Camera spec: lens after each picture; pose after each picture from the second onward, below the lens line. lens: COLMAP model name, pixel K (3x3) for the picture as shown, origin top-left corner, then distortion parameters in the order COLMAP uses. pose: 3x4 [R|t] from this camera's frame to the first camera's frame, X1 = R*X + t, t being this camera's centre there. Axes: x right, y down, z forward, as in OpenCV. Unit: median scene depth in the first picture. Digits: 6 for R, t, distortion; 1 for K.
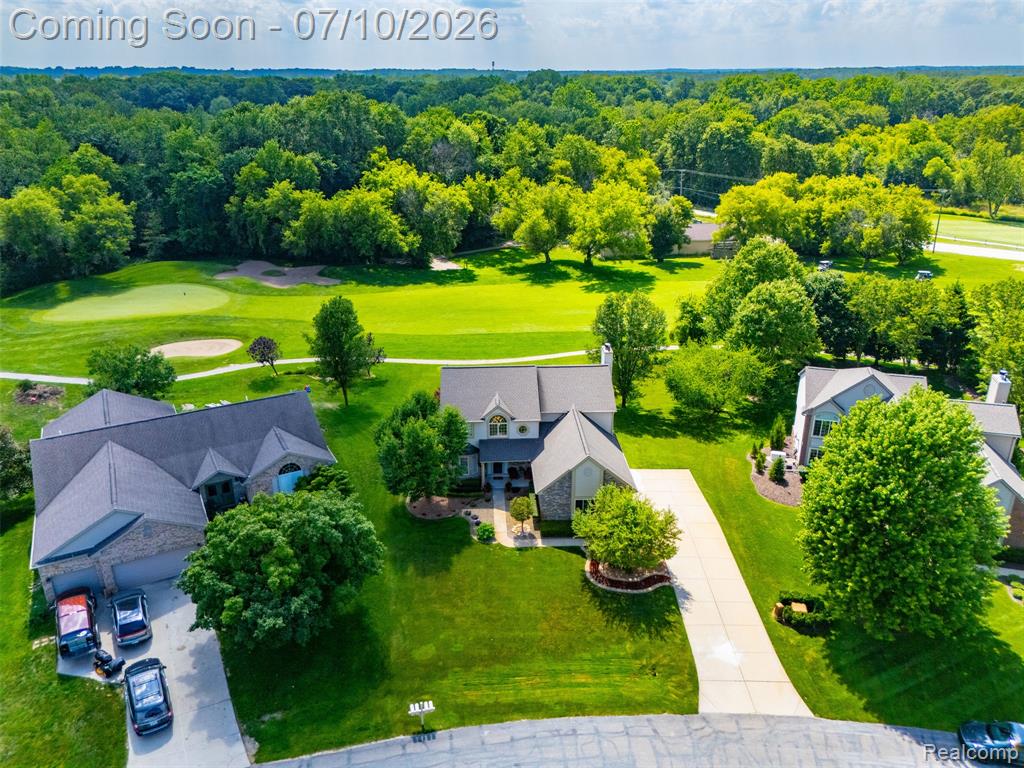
lens RADIAL K [[755.4, 0, 513.5], [0, 755.4, 380.2], [0, 0, 1]] dist [0.070430, -0.065713]
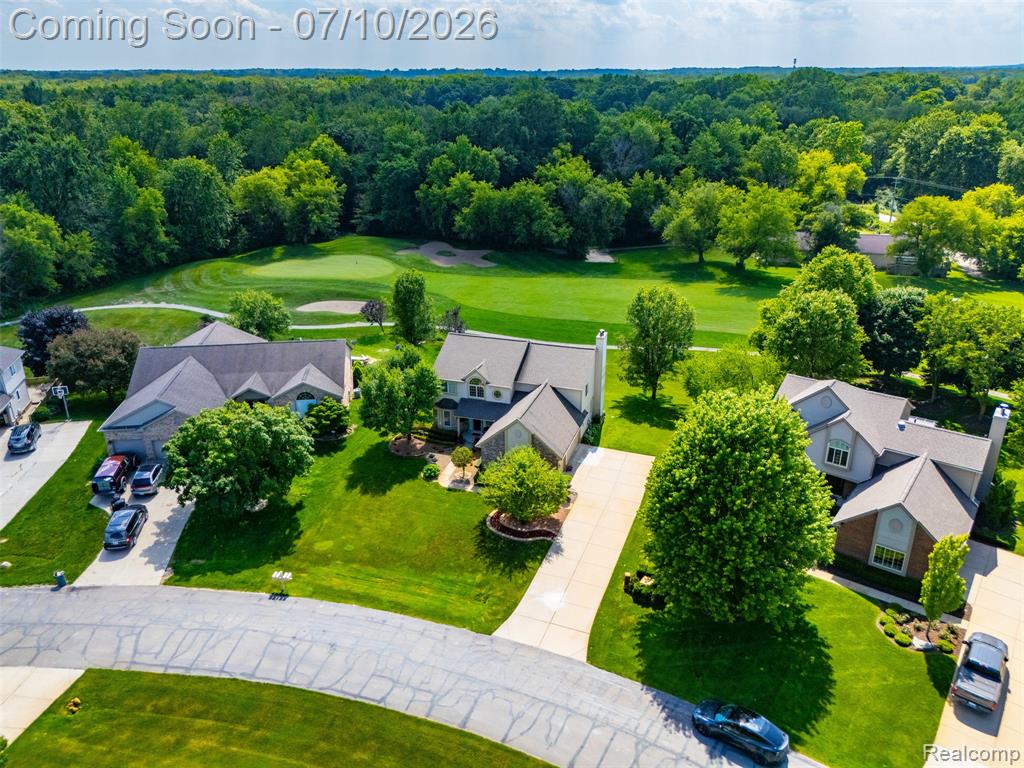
lens RADIAL K [[755.4, 0, 514.0], [0, 755.4, 377.5], [0, 0, 1]] dist [0.070430, -0.065713]
pose [[0.934940, 0.131380, -0.329586, 0.324032], [-0.131949, 0.991039, 0.020749, 0.011288], [0.329359, 0.024089, 0.943897, -0.045415]]
